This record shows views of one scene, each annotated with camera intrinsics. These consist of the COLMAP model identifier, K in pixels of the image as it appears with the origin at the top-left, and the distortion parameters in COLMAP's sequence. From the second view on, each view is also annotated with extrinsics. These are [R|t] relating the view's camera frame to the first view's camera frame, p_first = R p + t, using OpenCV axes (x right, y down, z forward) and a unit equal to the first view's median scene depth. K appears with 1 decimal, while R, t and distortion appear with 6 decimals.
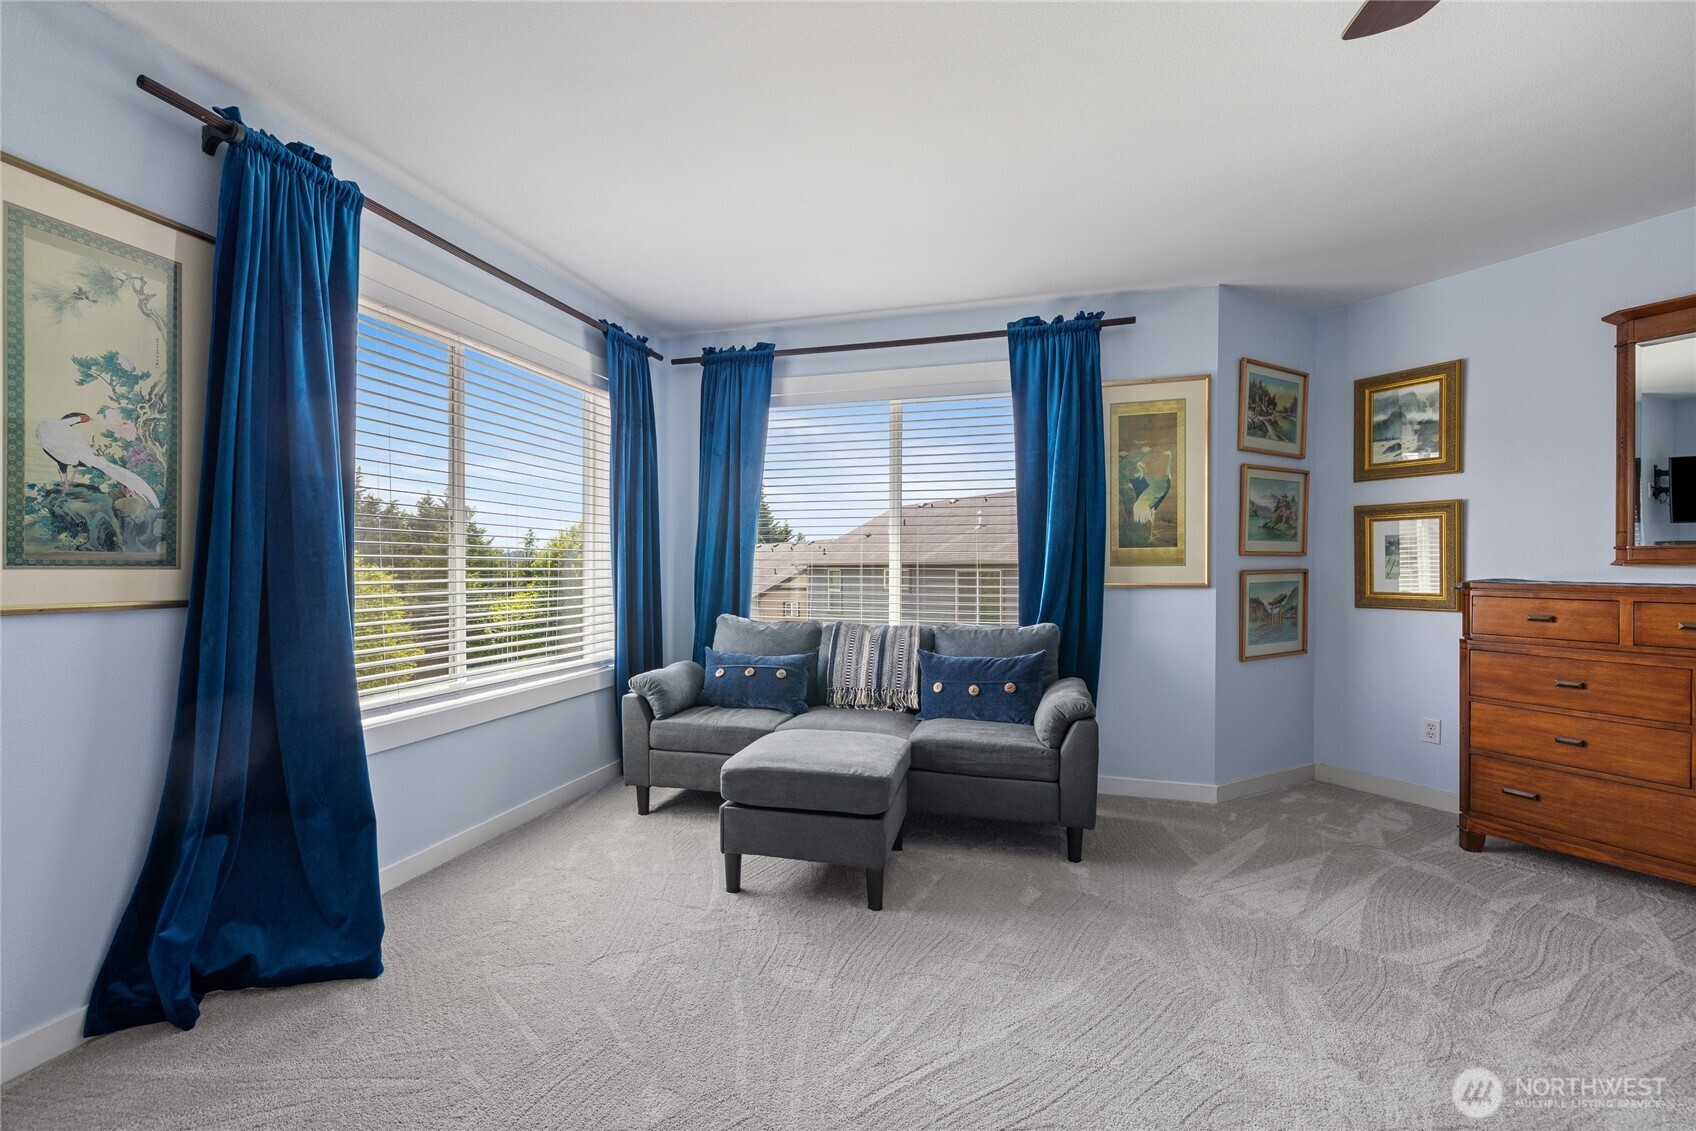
lens RADIAL K [[719.1, 0, 827.0], [0, 719.1, 571.8], [0, 0, 1]] dist [0.001266, 0.000081]
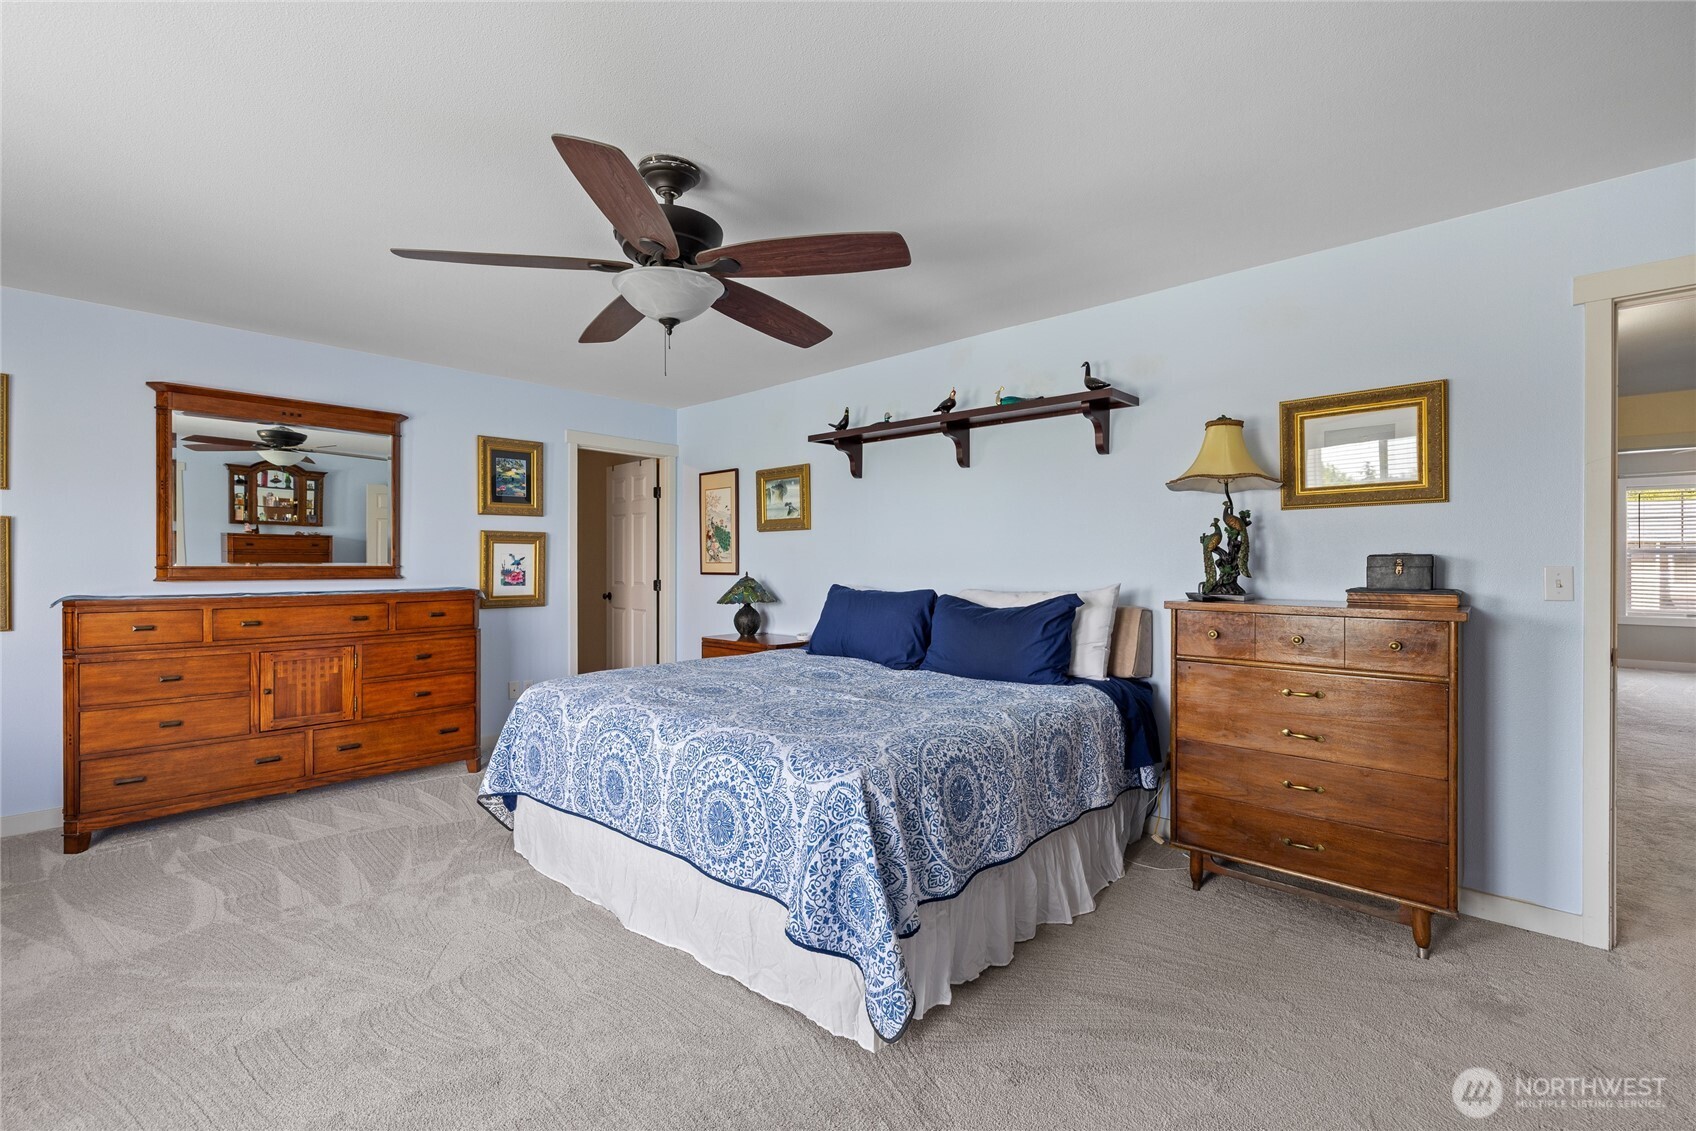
lens RADIAL K [[719.1, 0, 822.3], [0, 719.1, 566.2], [0, 0, 1]] dist [0.001266, 0.000081]
pose [[-0.314398, -0.005833, 0.949273, -0.474543], [0.006266, 0.999947, 0.008220, -0.039296], [-0.949270, 0.008532, -0.314345, 0.293371]]
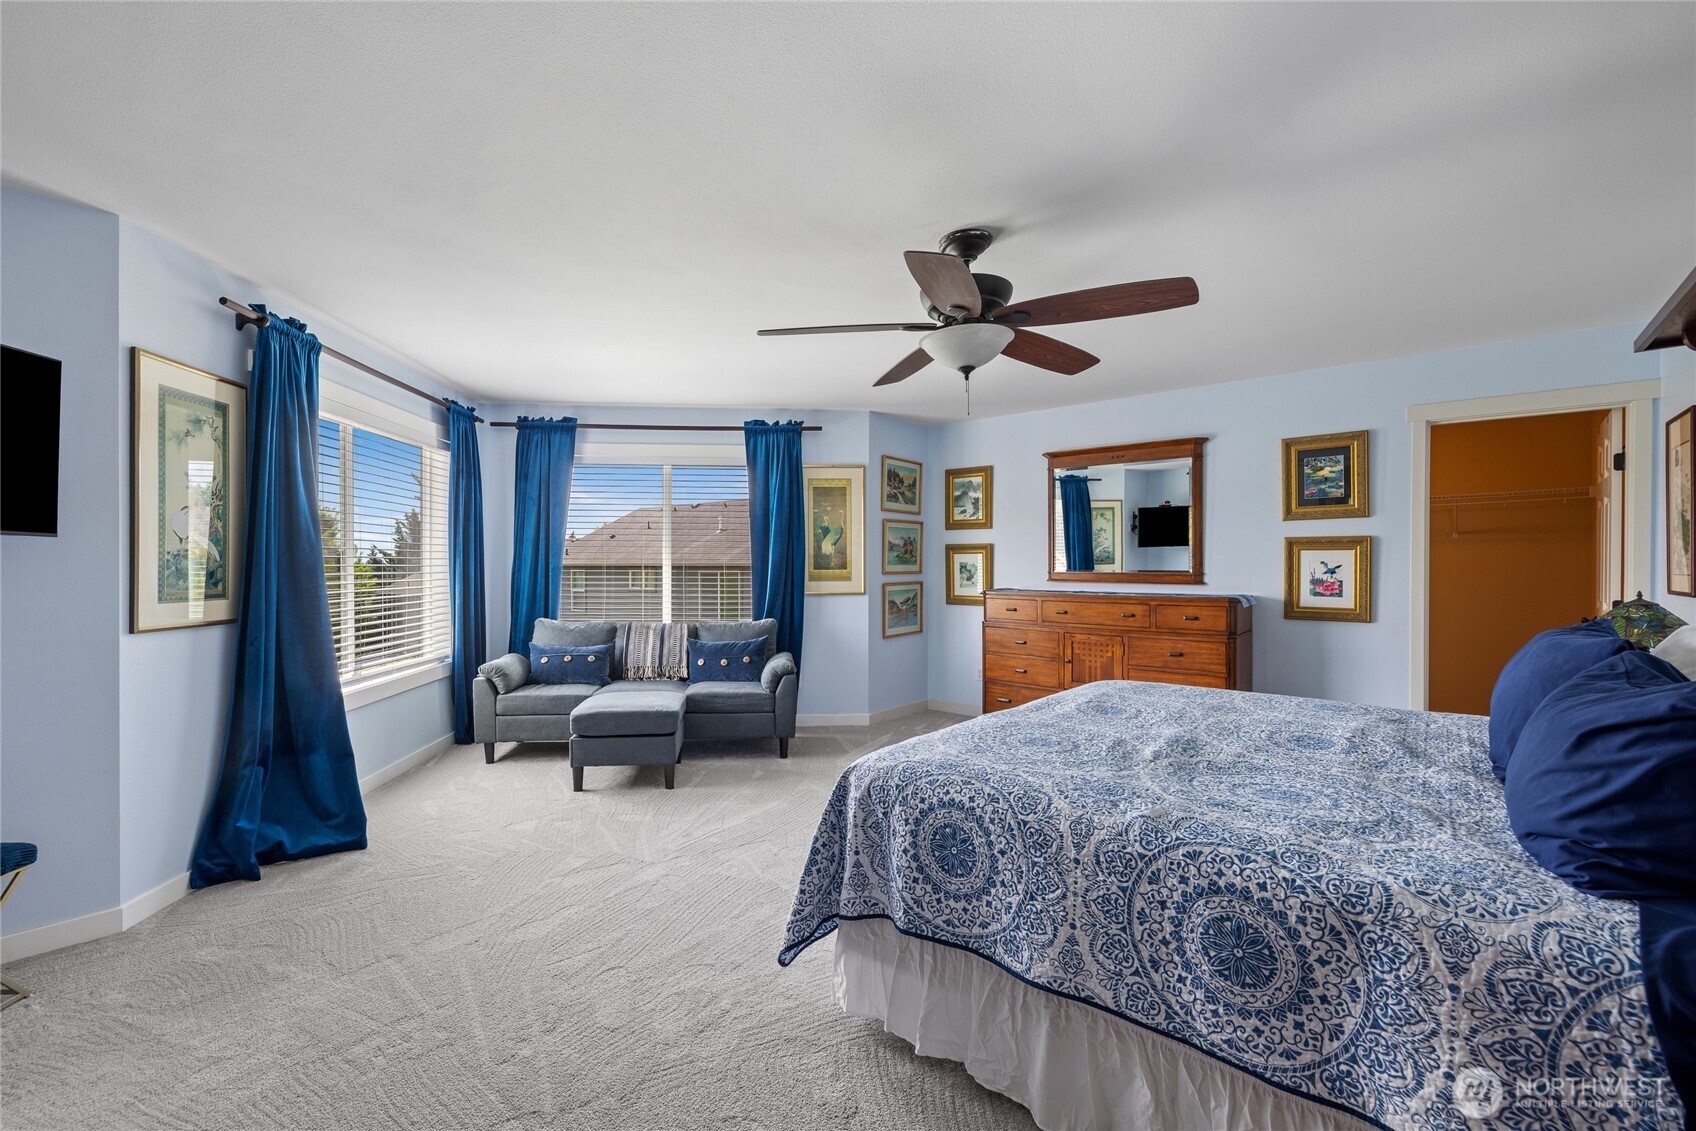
lens RADIAL K [[719.1, 0, 835.8], [0, 719.1, 568.8], [0, 0, 1]] dist [0.001266, 0.000081]
pose [[0.930964, -0.001541, 0.365108, -0.158173], [0.001308, 0.999999, 0.000888, -0.046150], [-0.365109, -0.000349, 0.930965, -0.616181]]
